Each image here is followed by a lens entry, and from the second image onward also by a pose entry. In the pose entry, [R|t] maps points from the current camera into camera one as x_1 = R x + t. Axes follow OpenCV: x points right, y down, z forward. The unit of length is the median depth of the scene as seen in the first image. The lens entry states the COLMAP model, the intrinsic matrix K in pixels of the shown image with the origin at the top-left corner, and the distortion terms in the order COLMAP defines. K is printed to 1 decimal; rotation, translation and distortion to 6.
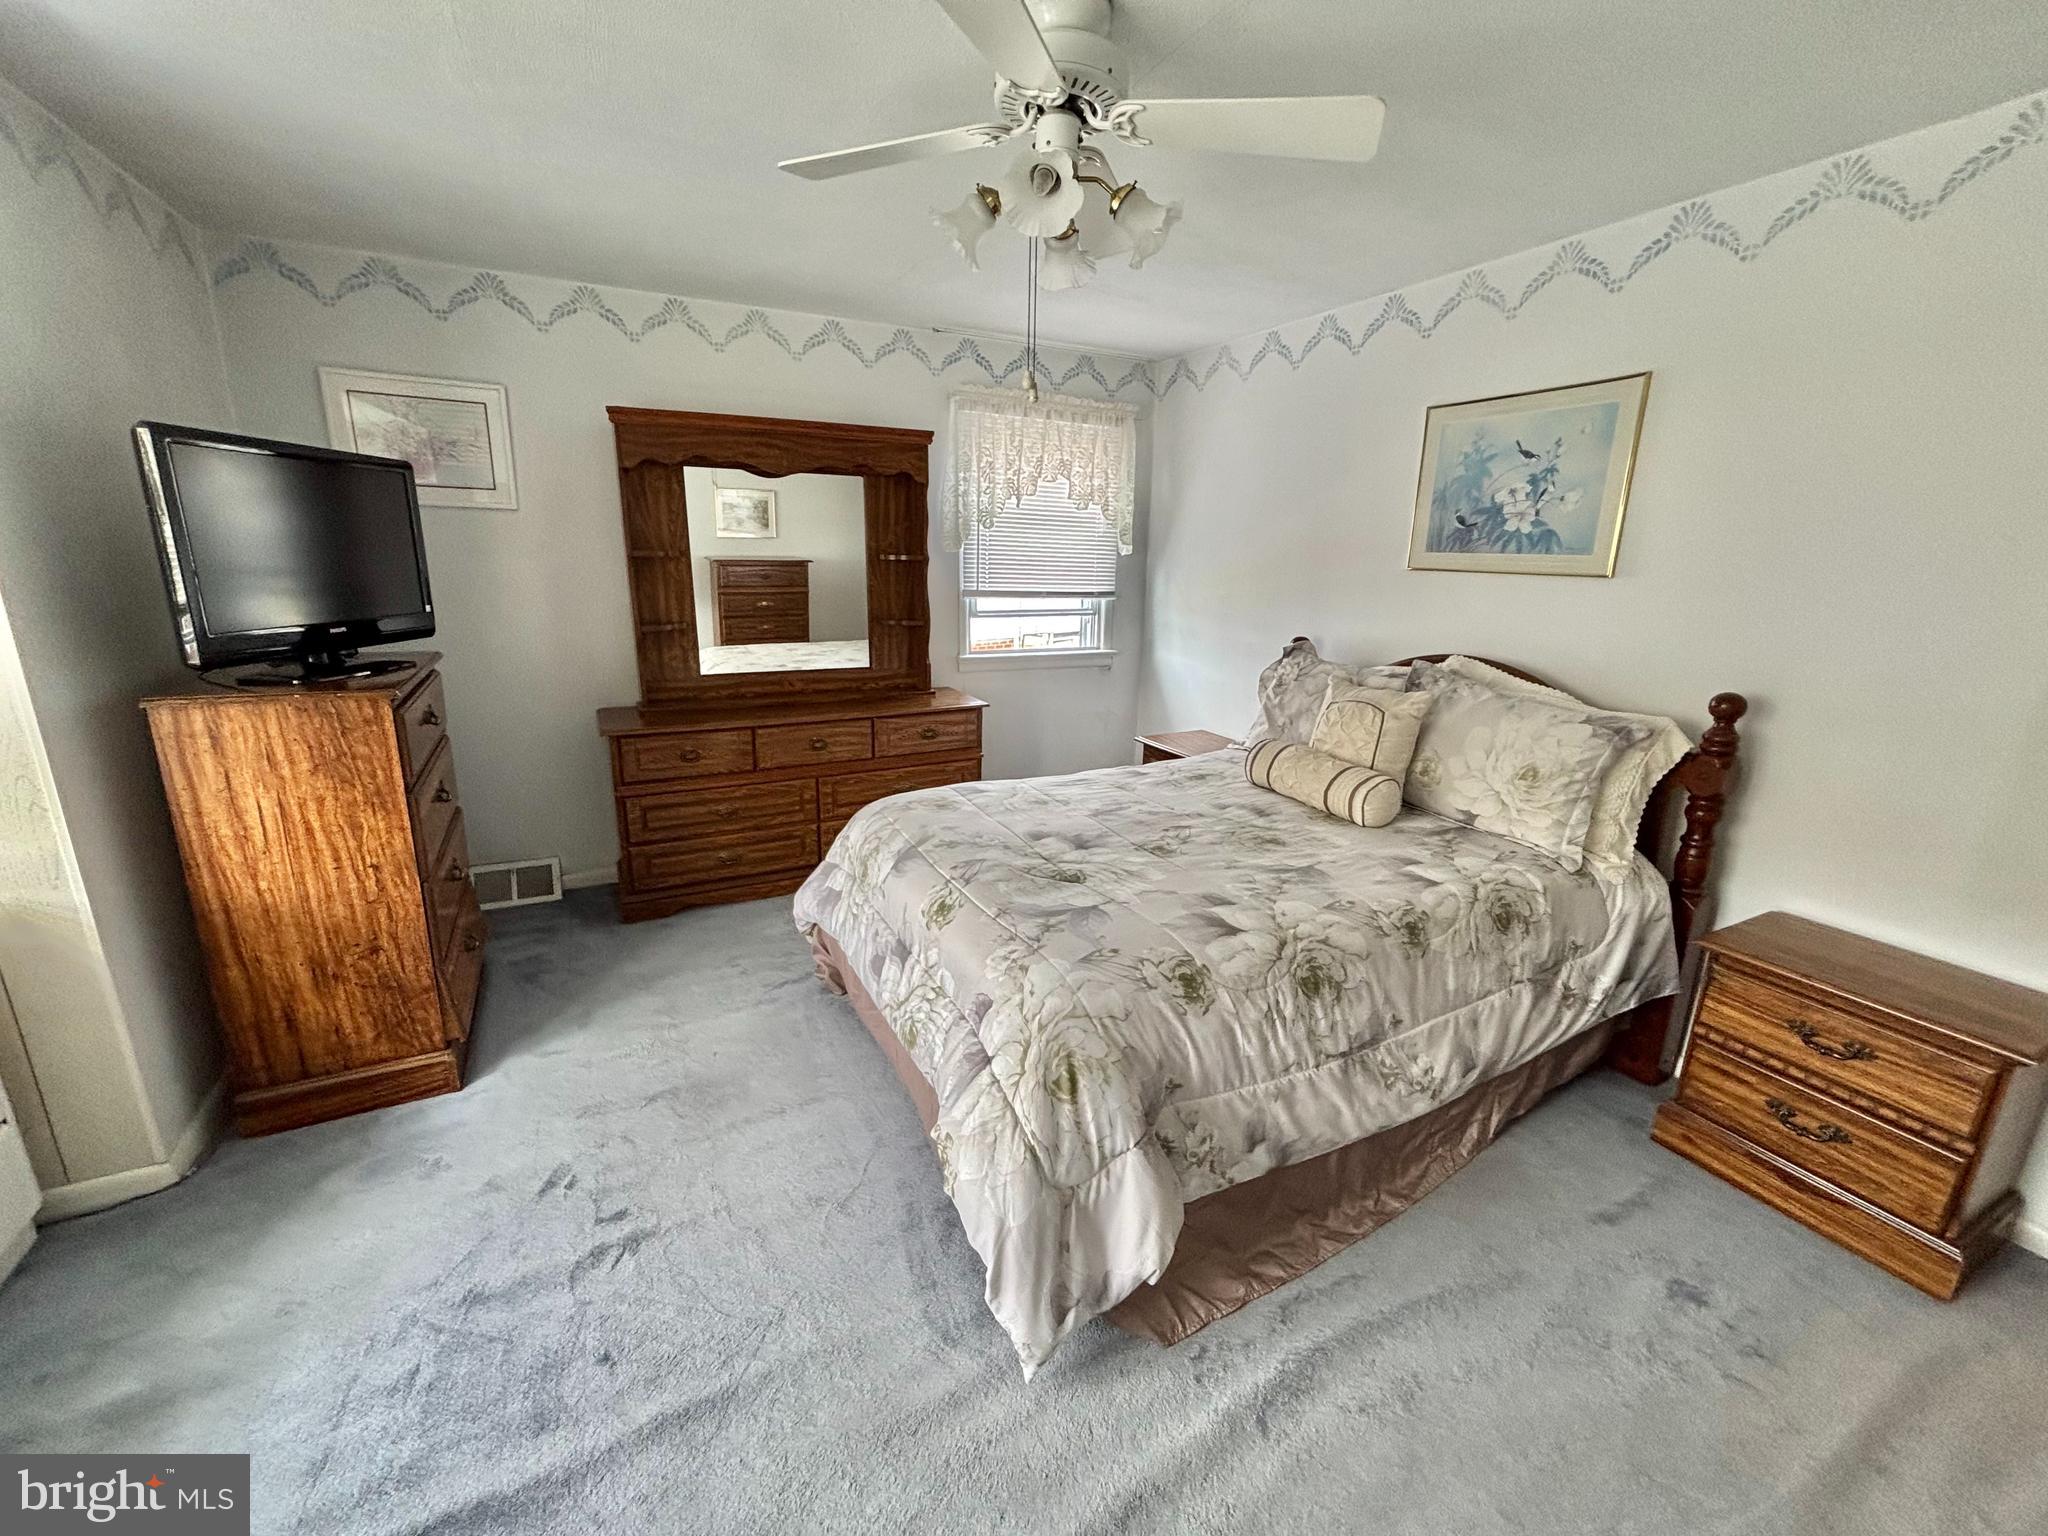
lens RADIAL K [[829.2, 0, 1015.2], [0, 829.2, 768.4], [0, 0, 1]] dist [0.000925, 0.000236]
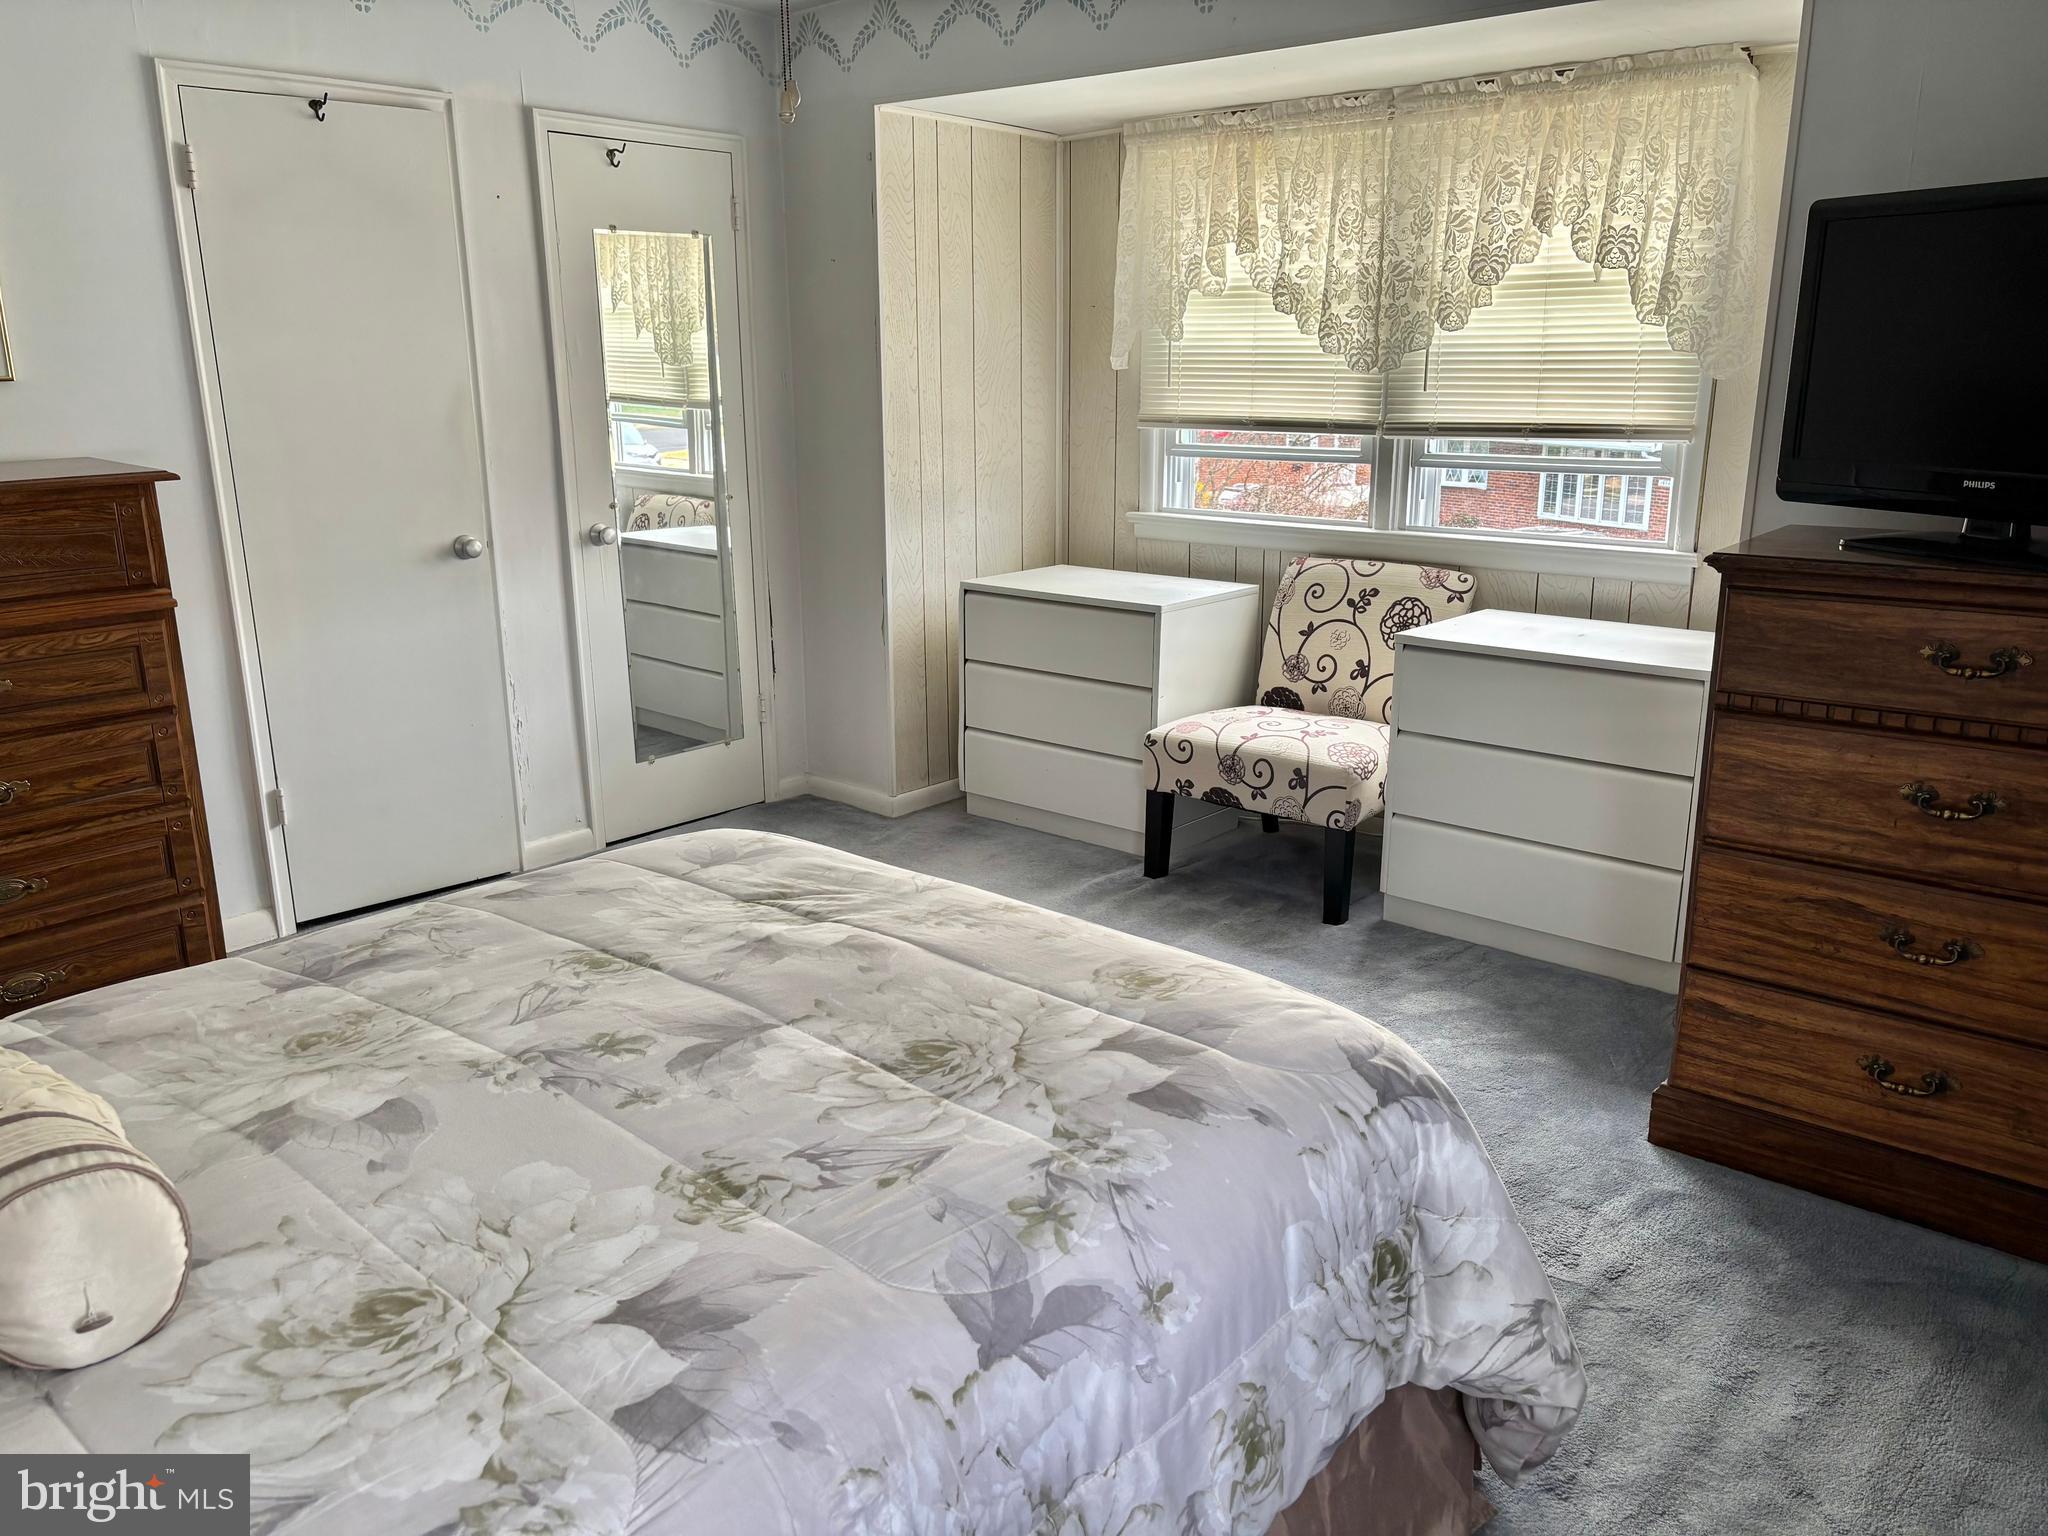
lens RADIAL K [[1550.6, 0, 1018.5], [0, 1550.6, 776.4], [0, 0, 1]] dist [0.028936, -0.021513]
pose [[-0.926998, 0.092349, -0.363520, 0.274939], [-0.099638, 0.873754, 0.476052, -0.467842], [0.361590, 0.477519, -0.800767, 1.814677]]
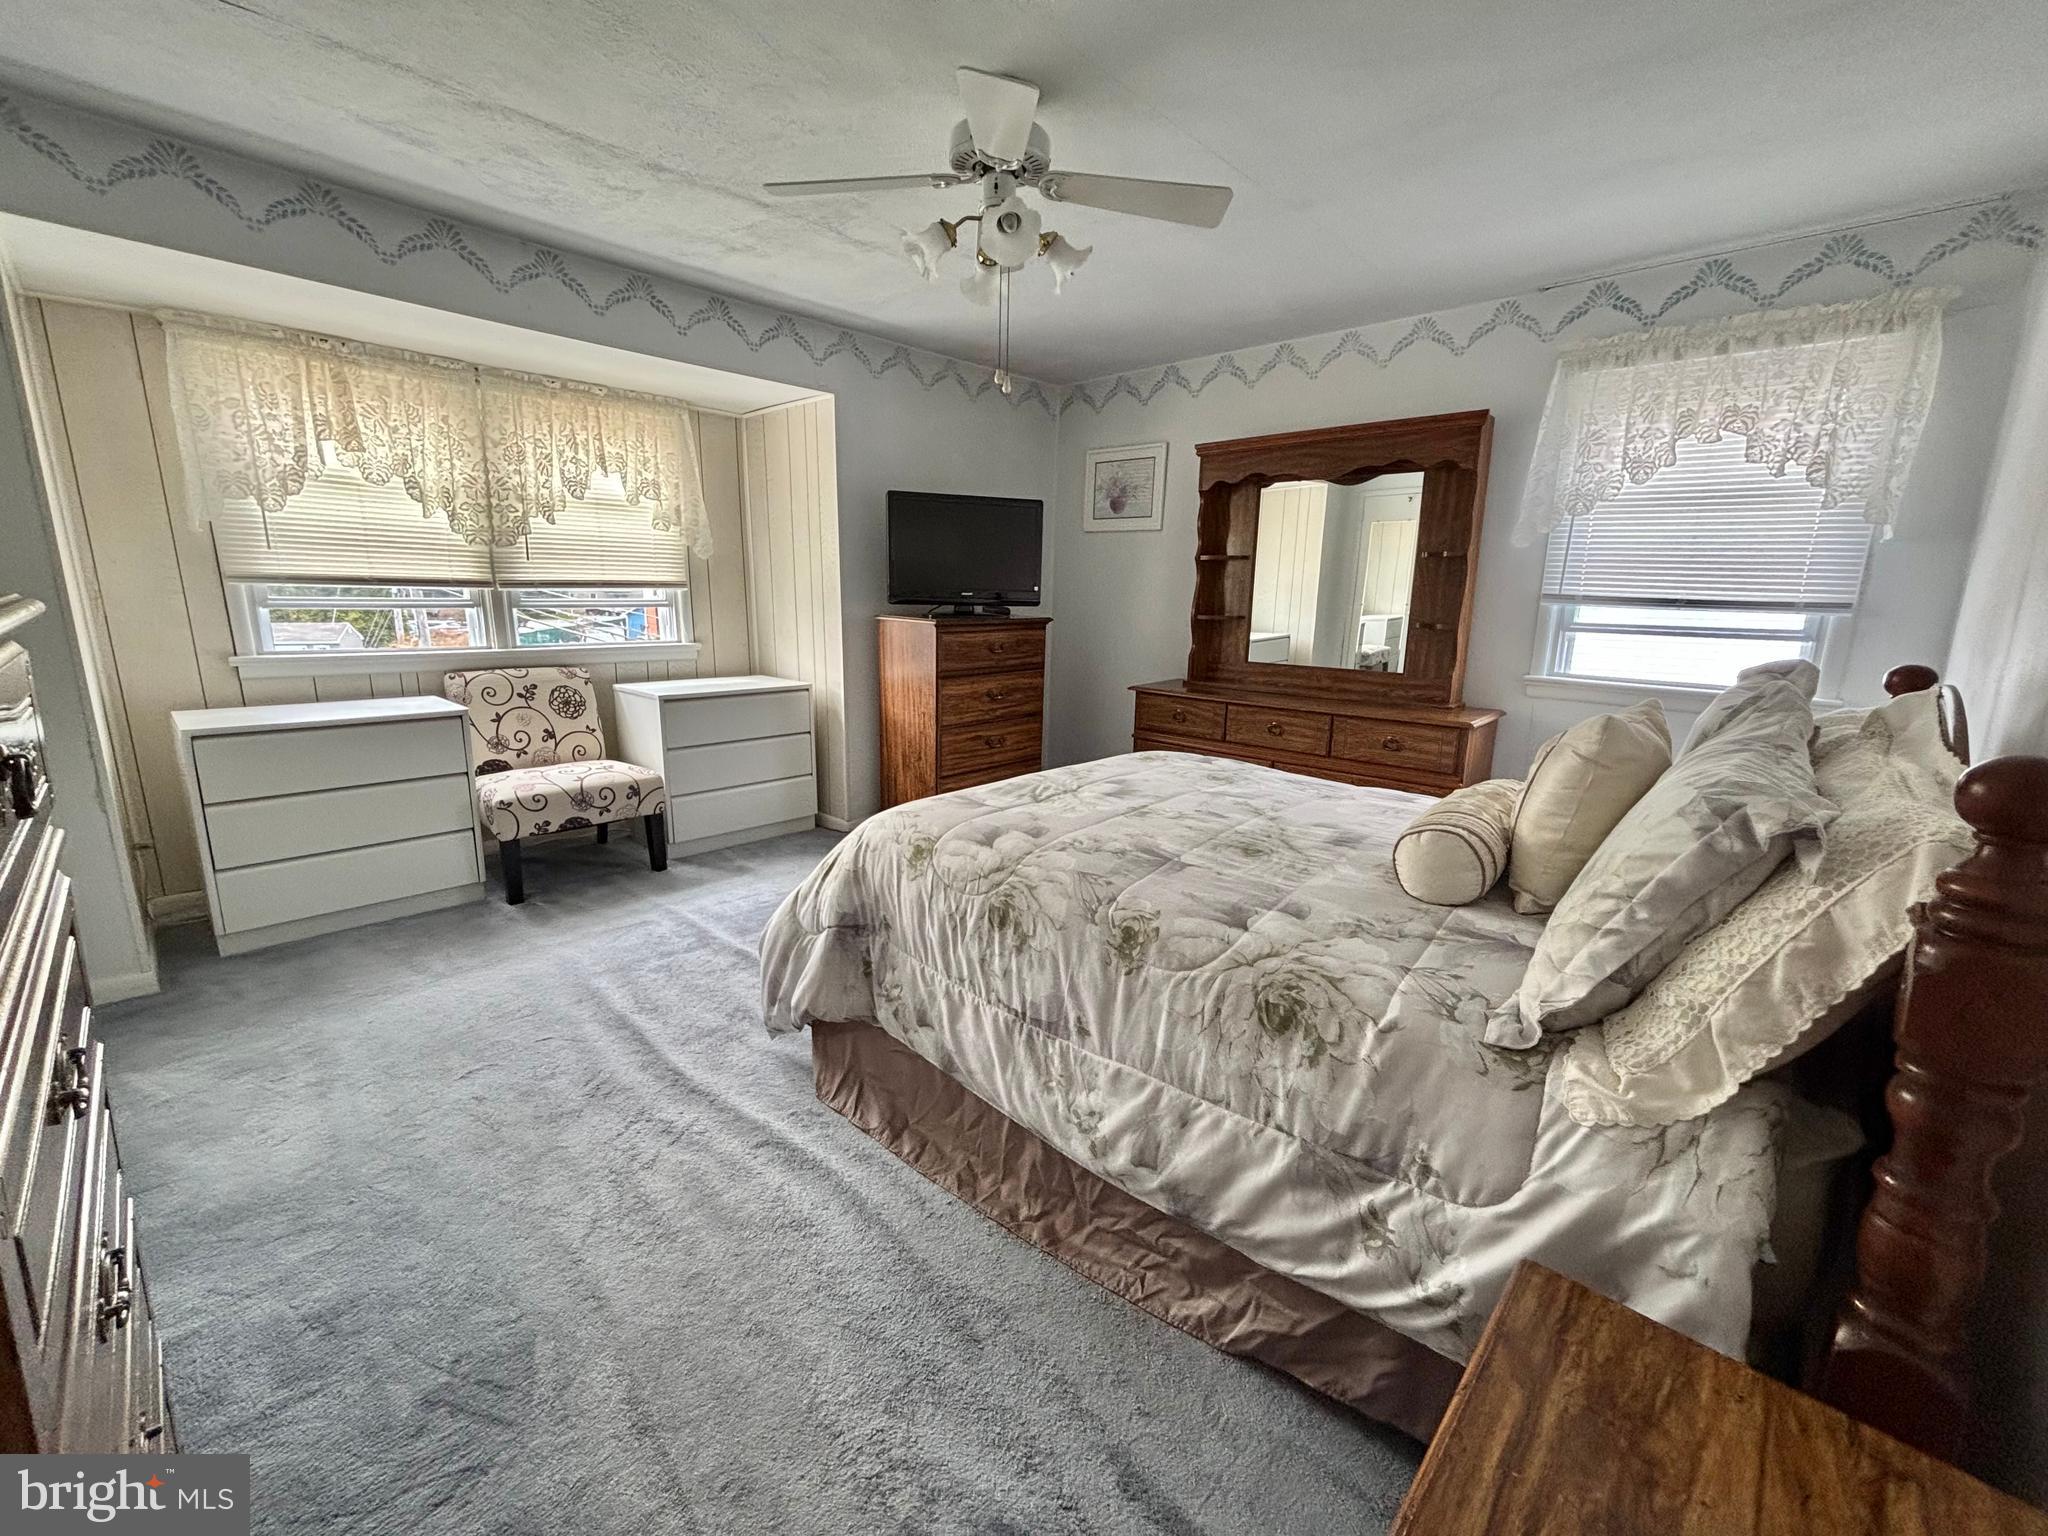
lens RADIAL K [[829.2, 0, 1021.8], [0, 829.2, 761.0], [0, 0, 1]] dist [0.000925, 0.000236]
pose [[0.332105, 0.184822, -0.924958, 1.038891], [-0.253100, 0.962114, 0.101371, -0.023311], [0.908651, 0.200441, 0.366301, 0.518785]]
